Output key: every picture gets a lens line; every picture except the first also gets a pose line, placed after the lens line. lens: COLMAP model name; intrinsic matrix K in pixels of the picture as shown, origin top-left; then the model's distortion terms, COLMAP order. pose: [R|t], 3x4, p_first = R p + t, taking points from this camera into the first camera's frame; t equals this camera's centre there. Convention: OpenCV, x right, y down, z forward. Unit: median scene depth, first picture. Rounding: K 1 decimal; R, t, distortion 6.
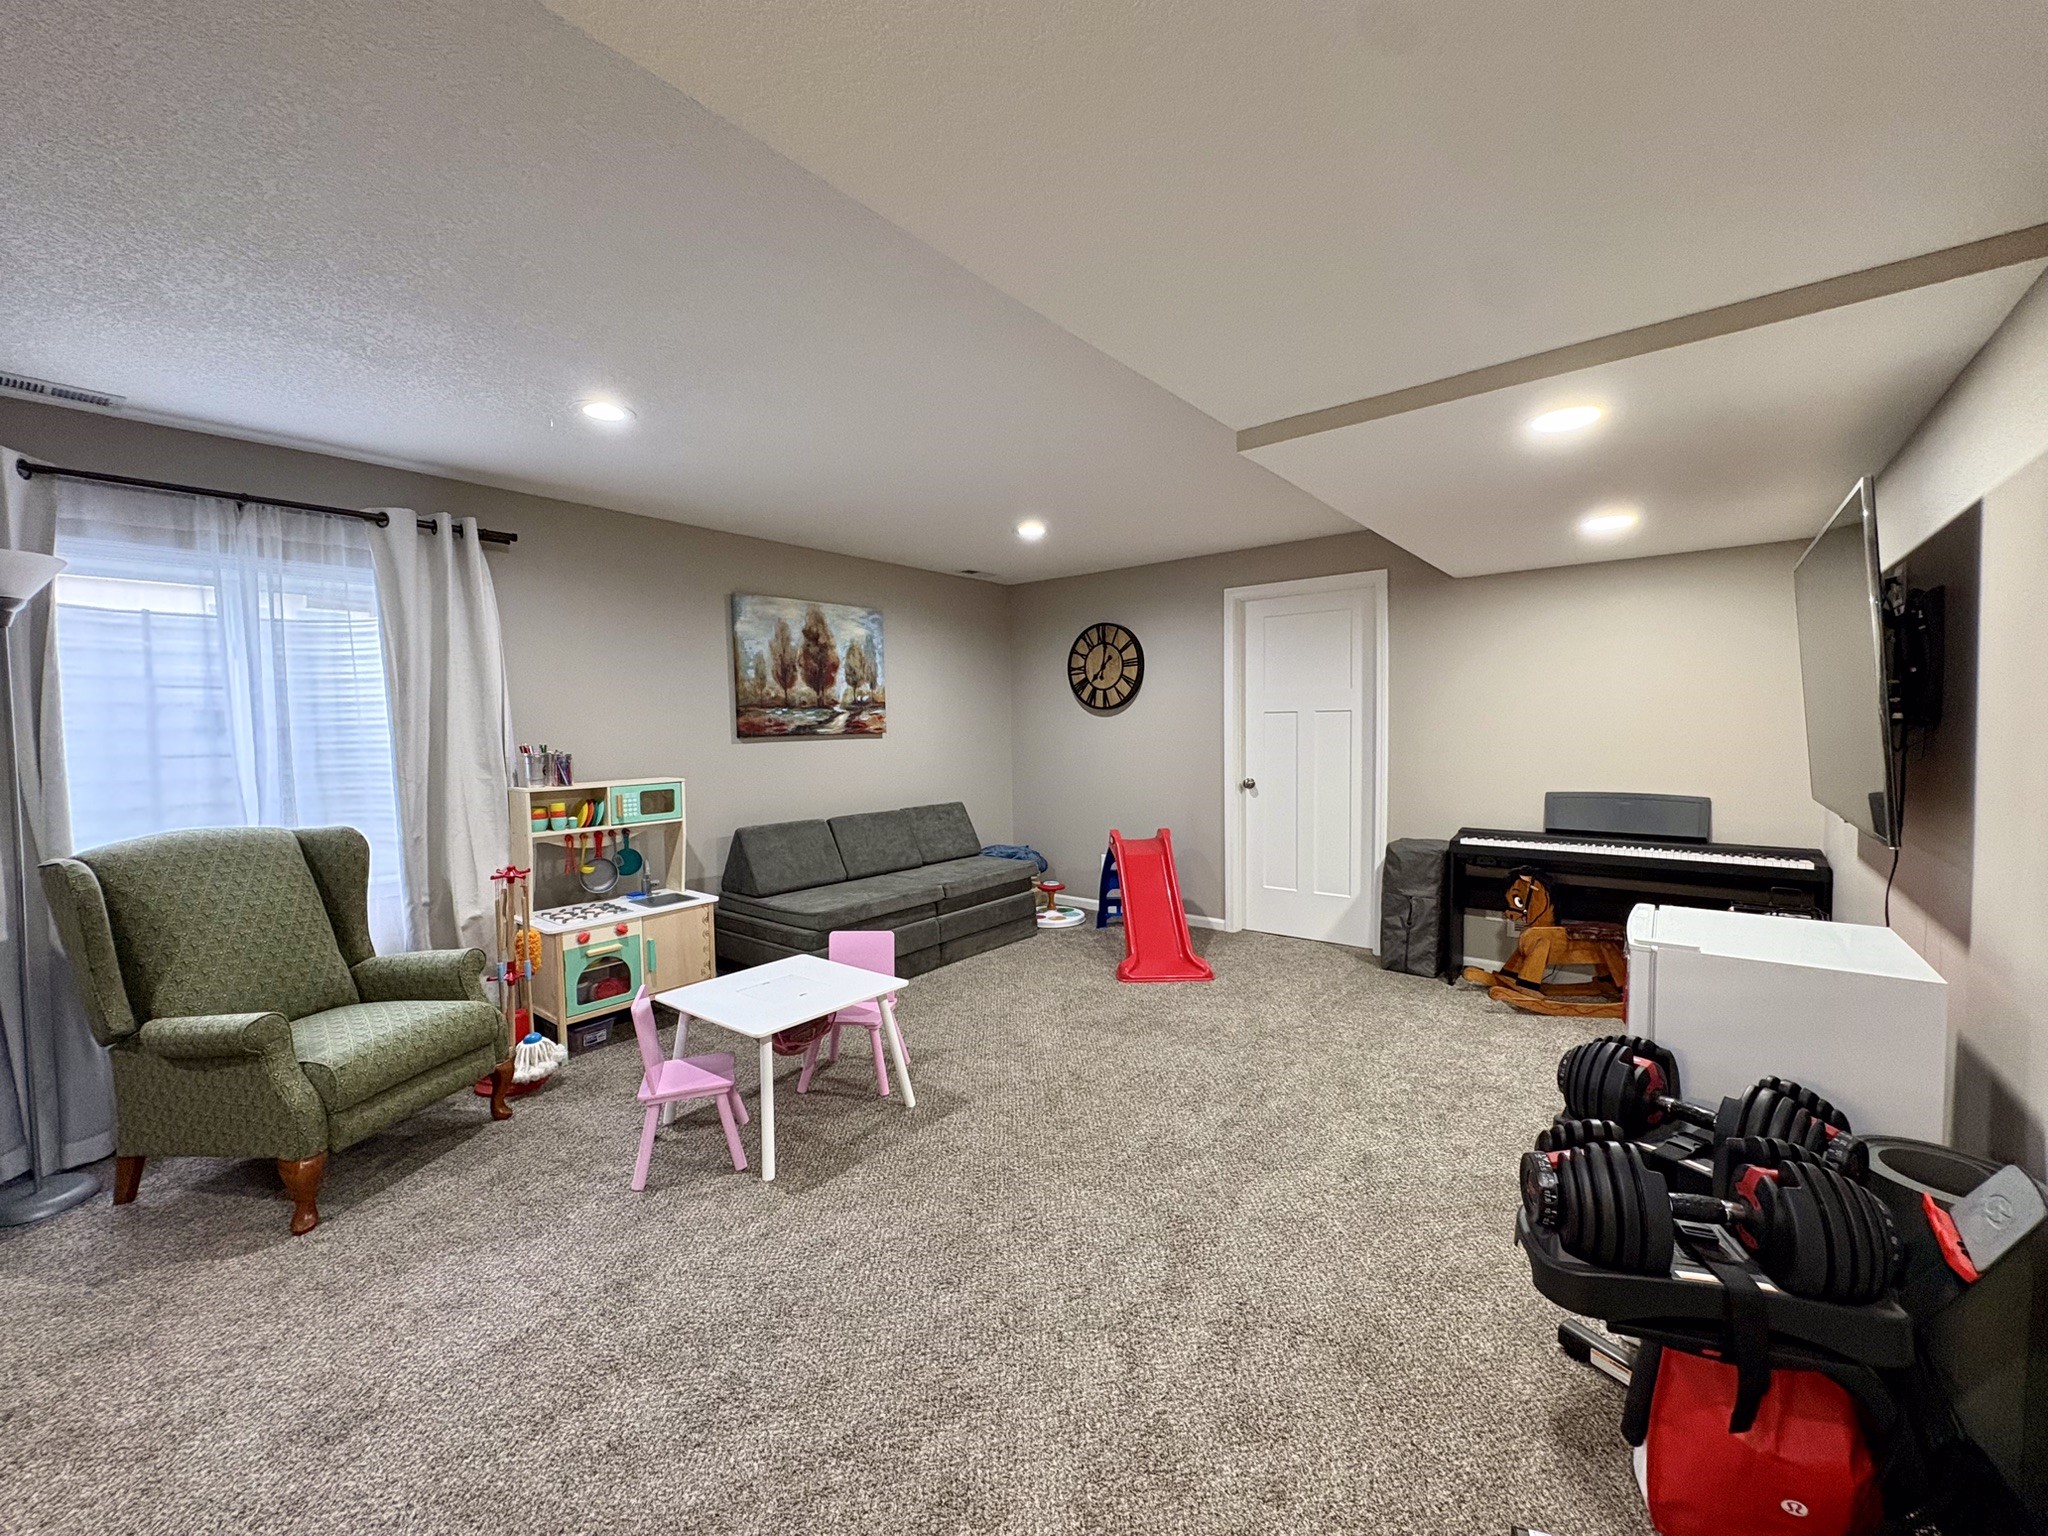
lens RADIAL K [[812.3, 0, 1027.7], [0, 812.3, 765.4], [0, 0, 1]] dist [-0.001278, -0.000360]
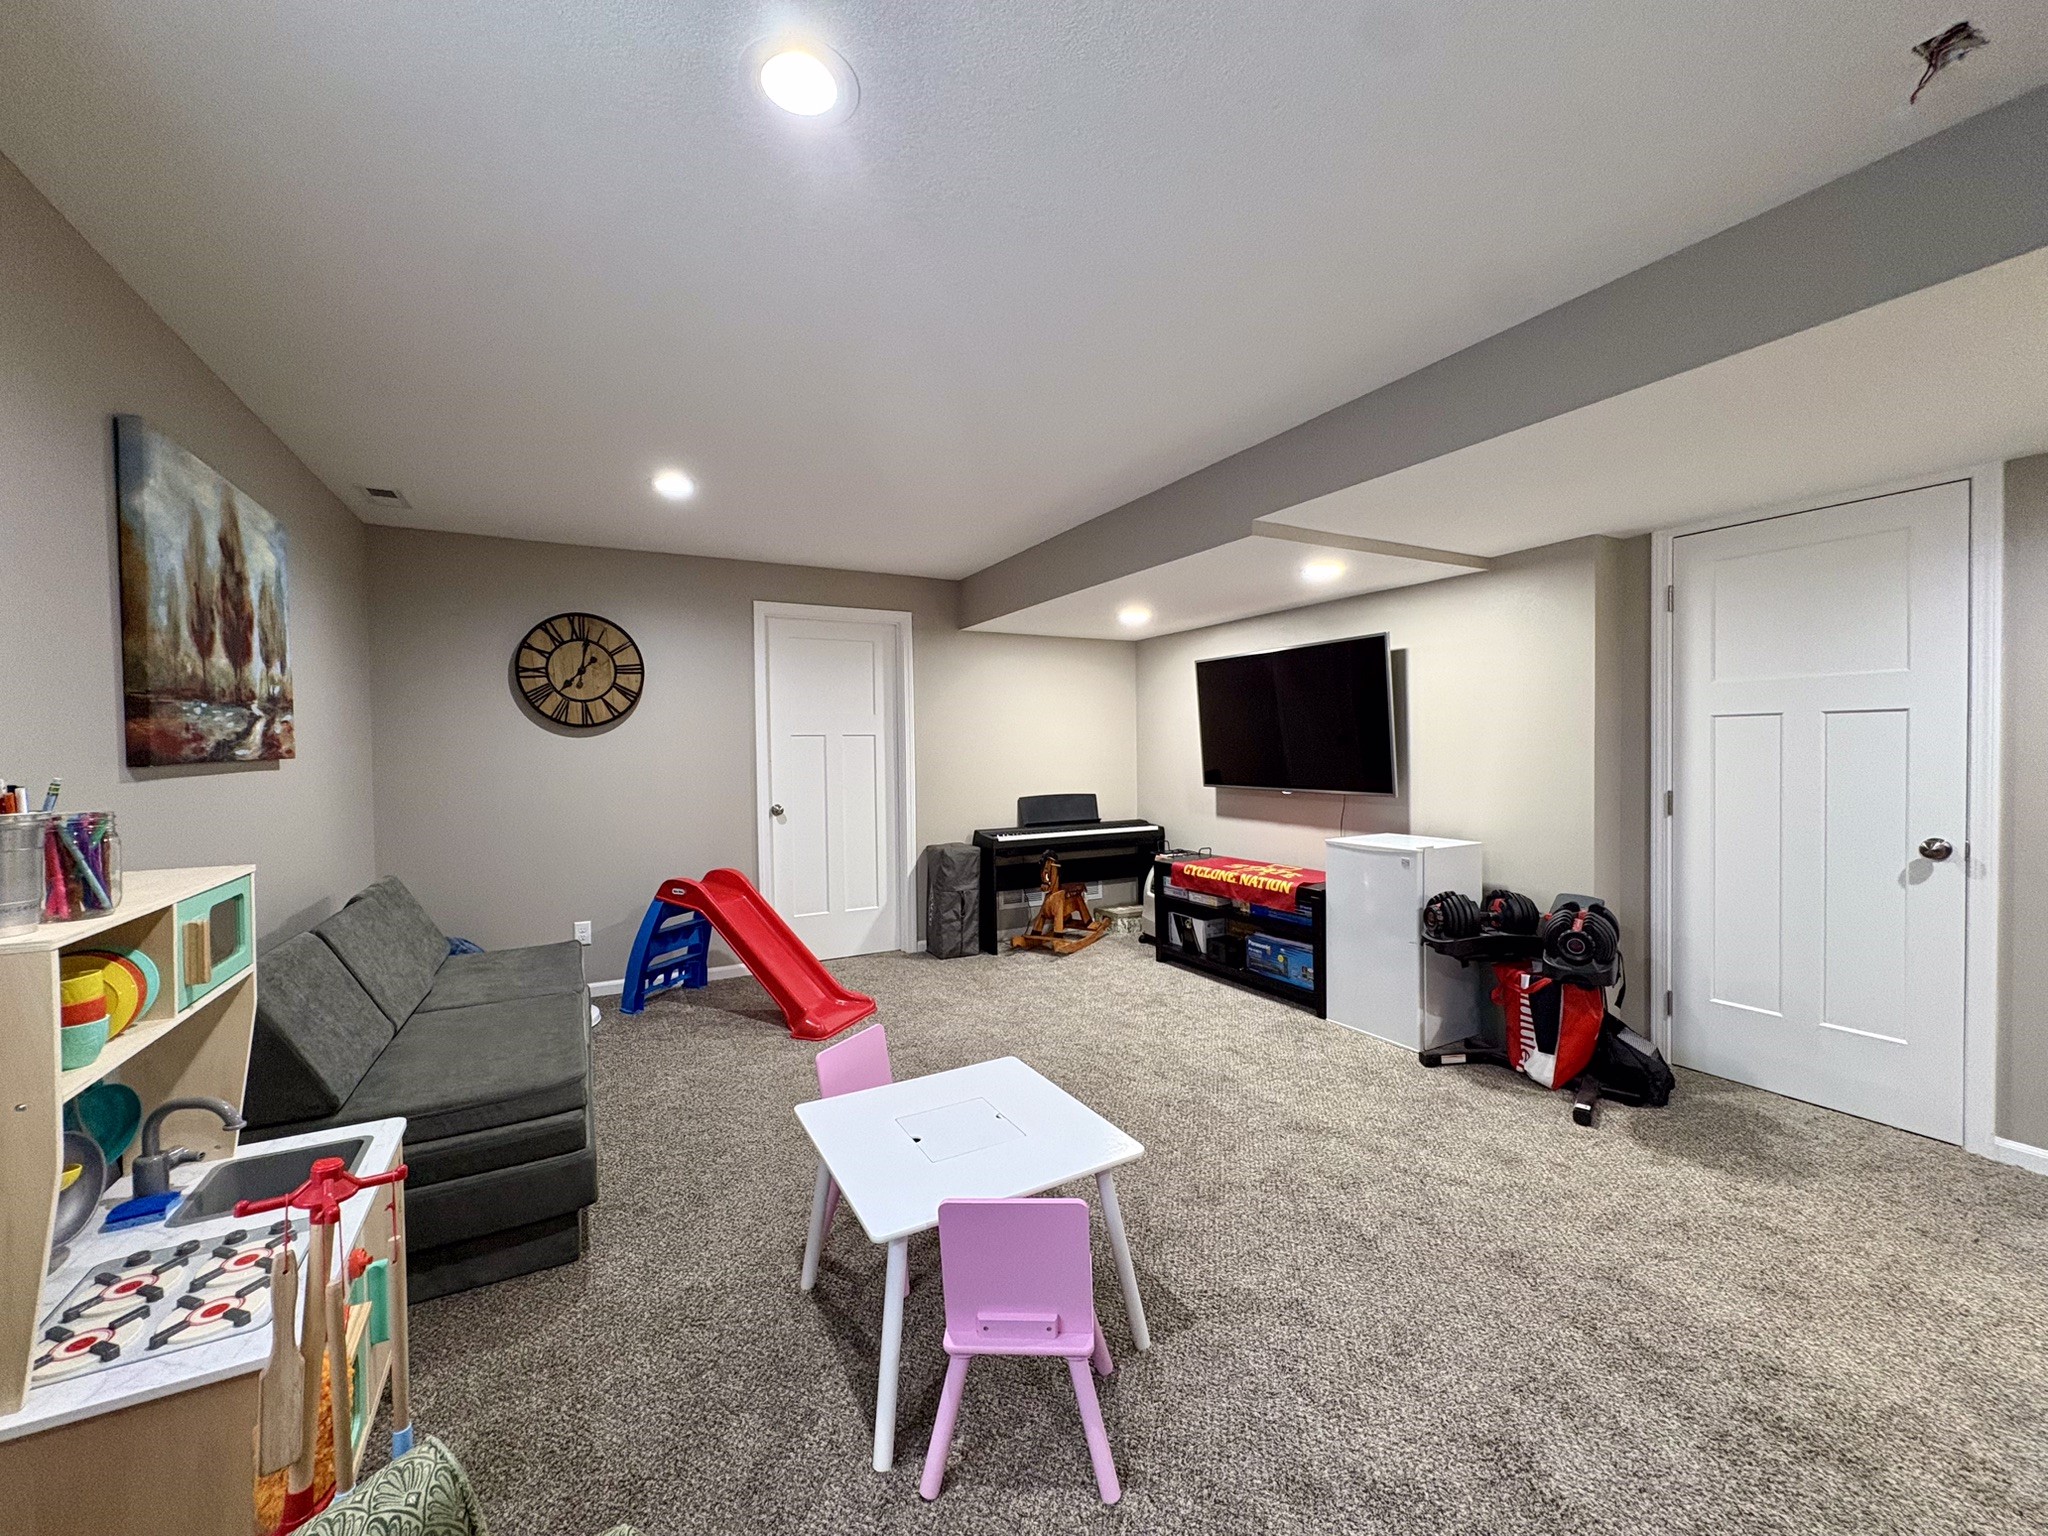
lens RADIAL K [[812.3, 0, 1018.4], [0, 812.3, 764.9], [0, 0, 1]] dist [-0.001278, -0.000360]
pose [[0.386677, -0.011446, 0.922144, -0.529313], [0.051881, 0.998609, -0.009360, -0.007610], [-0.920755, 0.051461, 0.386733, 0.404048]]
